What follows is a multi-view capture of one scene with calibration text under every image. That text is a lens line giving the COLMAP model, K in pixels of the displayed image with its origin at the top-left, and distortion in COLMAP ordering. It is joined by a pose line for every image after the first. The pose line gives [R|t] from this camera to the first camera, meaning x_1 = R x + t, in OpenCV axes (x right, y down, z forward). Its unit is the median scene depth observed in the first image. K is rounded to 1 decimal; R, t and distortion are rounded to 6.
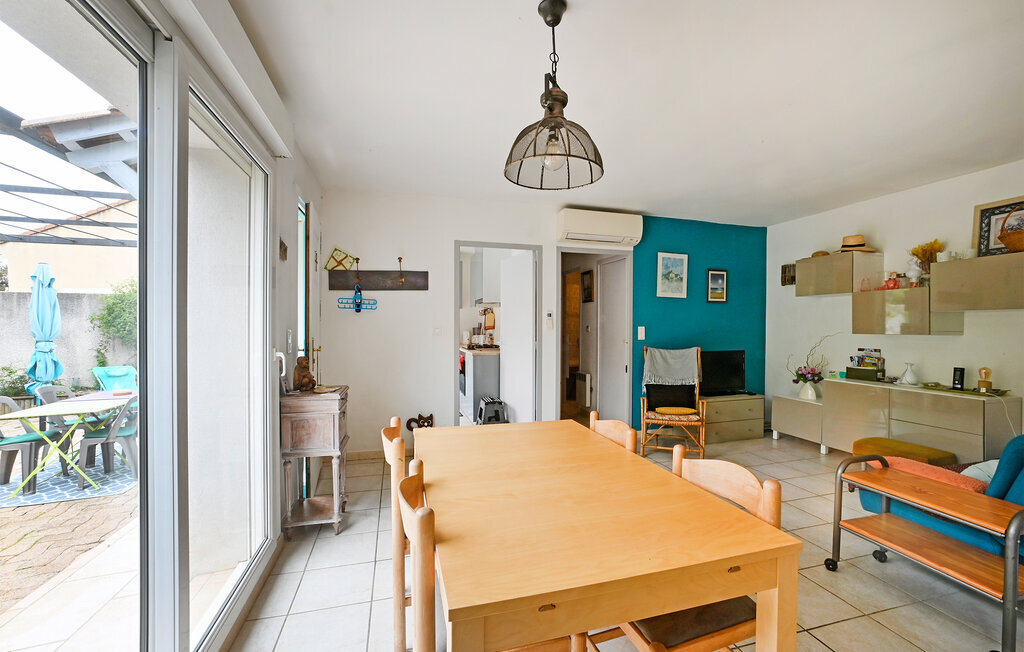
lens RADIAL K [[414.1, 0, 511.8], [0, 414.1, 320.3], [0, 0, 1]] dist [-0.083633, 0.022953]
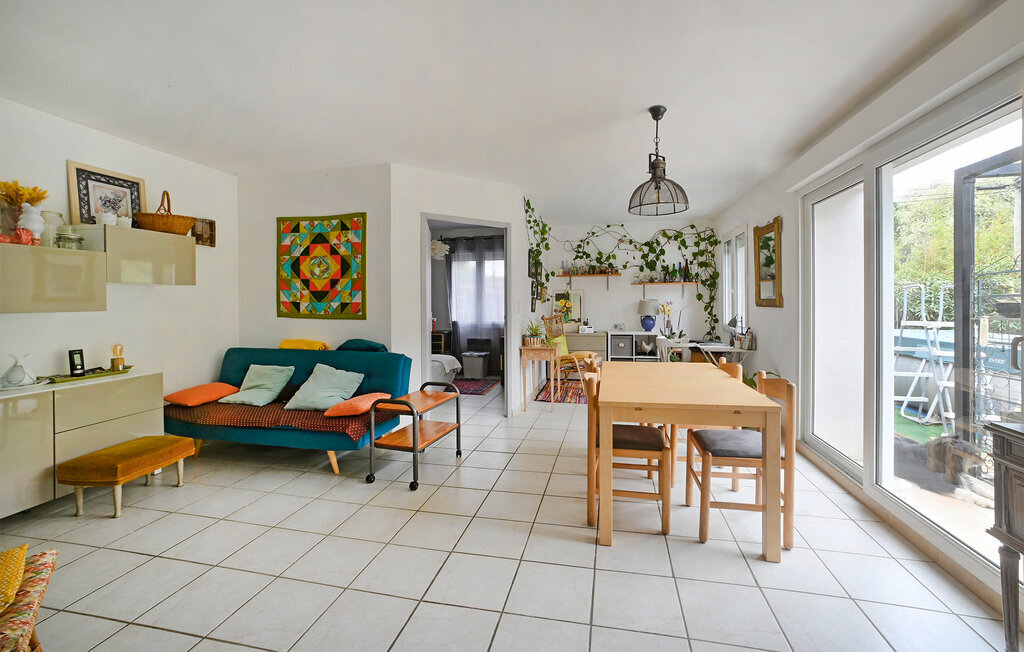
lens RADIAL K [[420.5, 0, 513.8], [0, 420.5, 296.6], [0, 0, 1]] dist [0.008229, 0.000226]
pose [[-0.879614, 0.003927, 0.475672, -0.085919], [-0.002843, 0.999905, -0.013513, 0.012312], [-0.475680, -0.013238, -0.879519, 0.975776]]
